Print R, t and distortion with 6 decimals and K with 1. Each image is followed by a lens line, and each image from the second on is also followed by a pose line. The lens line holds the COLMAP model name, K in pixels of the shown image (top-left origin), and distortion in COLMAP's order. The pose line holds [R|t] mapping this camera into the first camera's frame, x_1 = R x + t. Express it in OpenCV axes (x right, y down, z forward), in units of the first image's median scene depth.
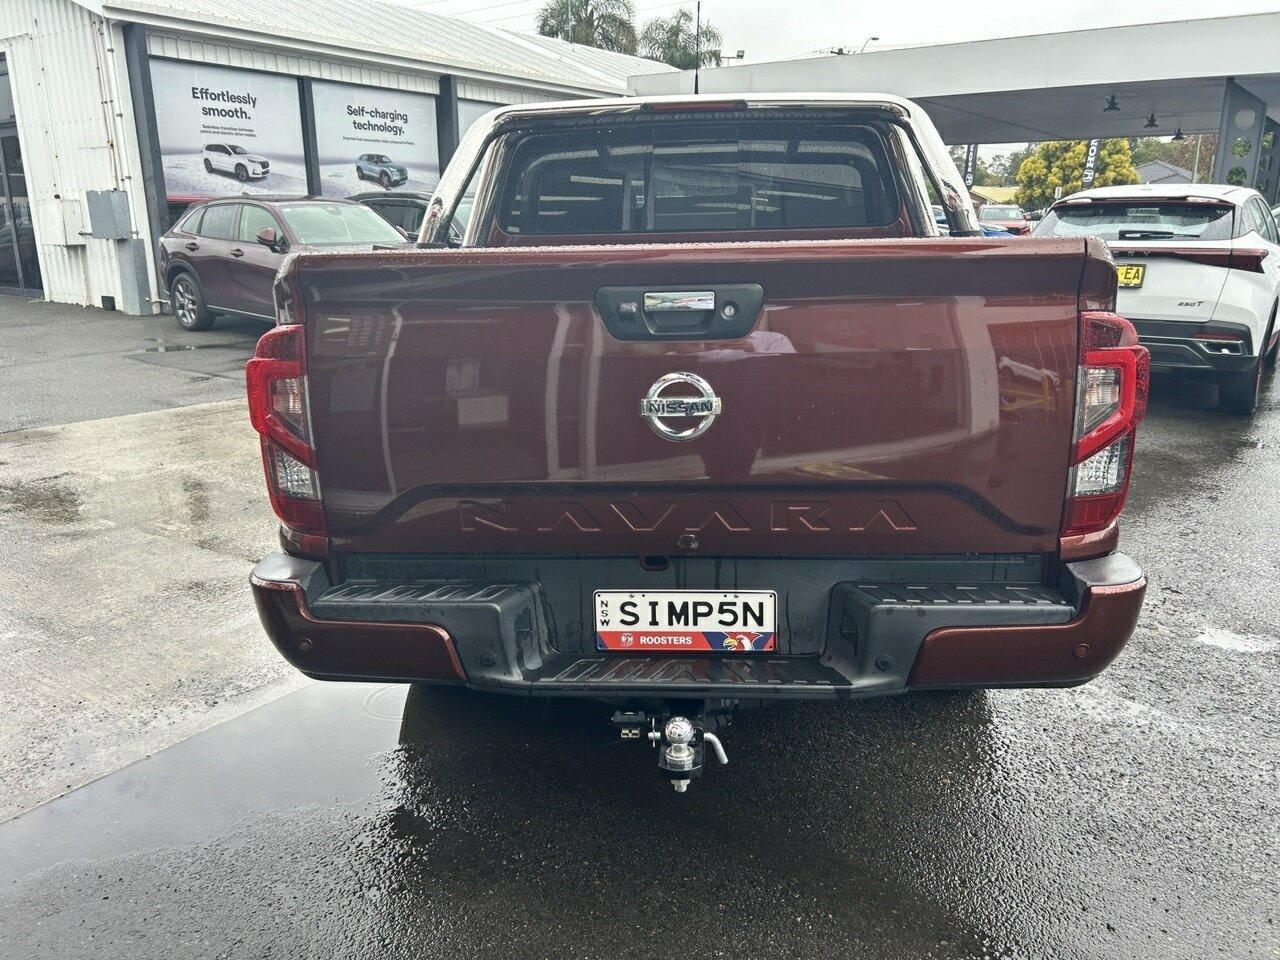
lens RADIAL K [[966.5, 0, 647.3], [0, 966.5, 490.3], [0, 0, 1]] dist [0.039969, -0.044606]
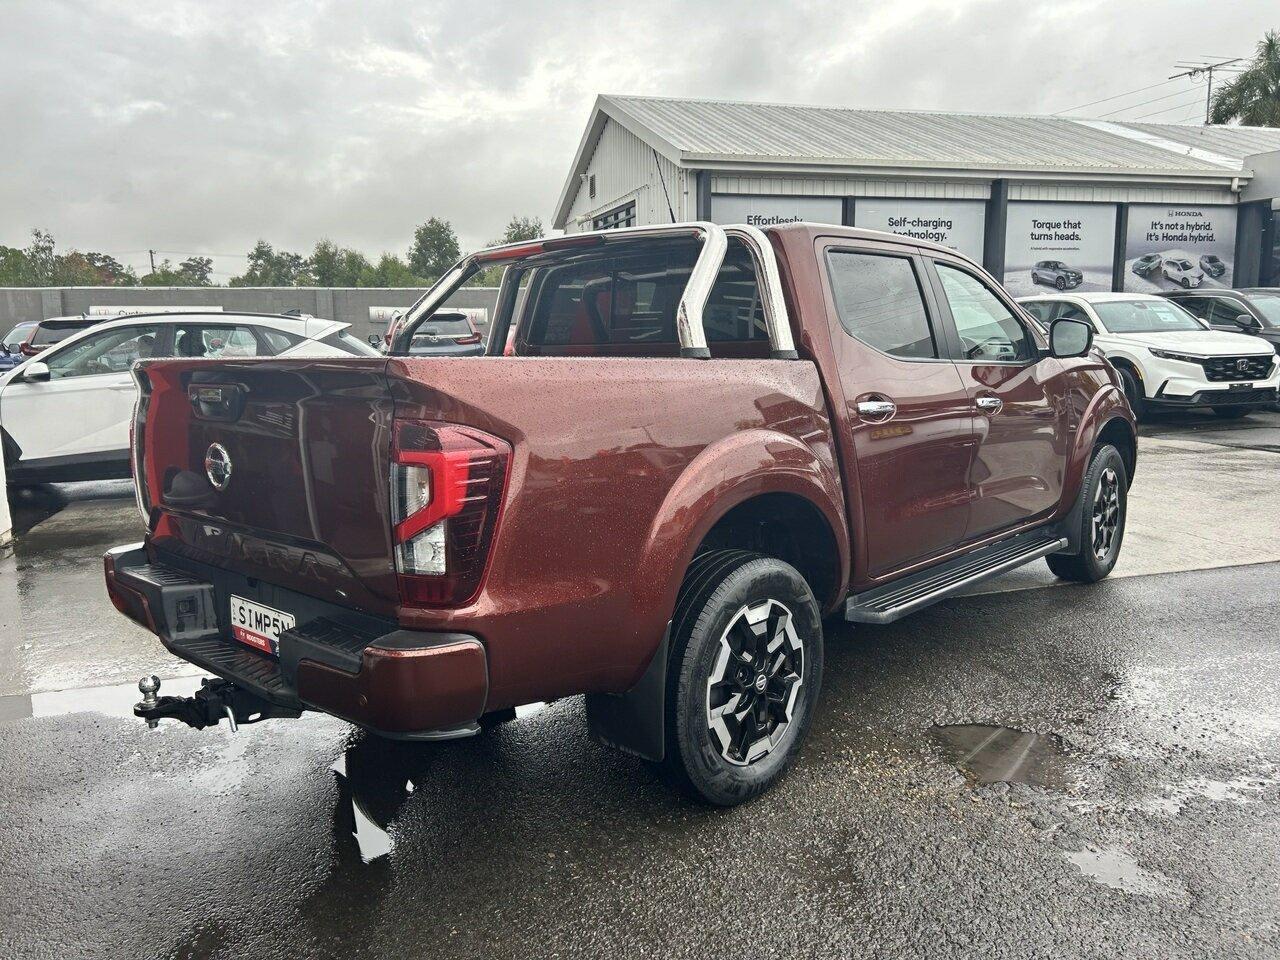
lens RADIAL K [[966.5, 0, 622.4], [0, 966.5, 478.9], [0, 0, 1]] dist [0.039969, -0.044606]
pose [[0.775811, 0.090912, -0.624381, 0.163731], [-0.157595, 0.986121, -0.052234, -0.010312], [0.610967, 0.138923, 0.779371, 0.028115]]
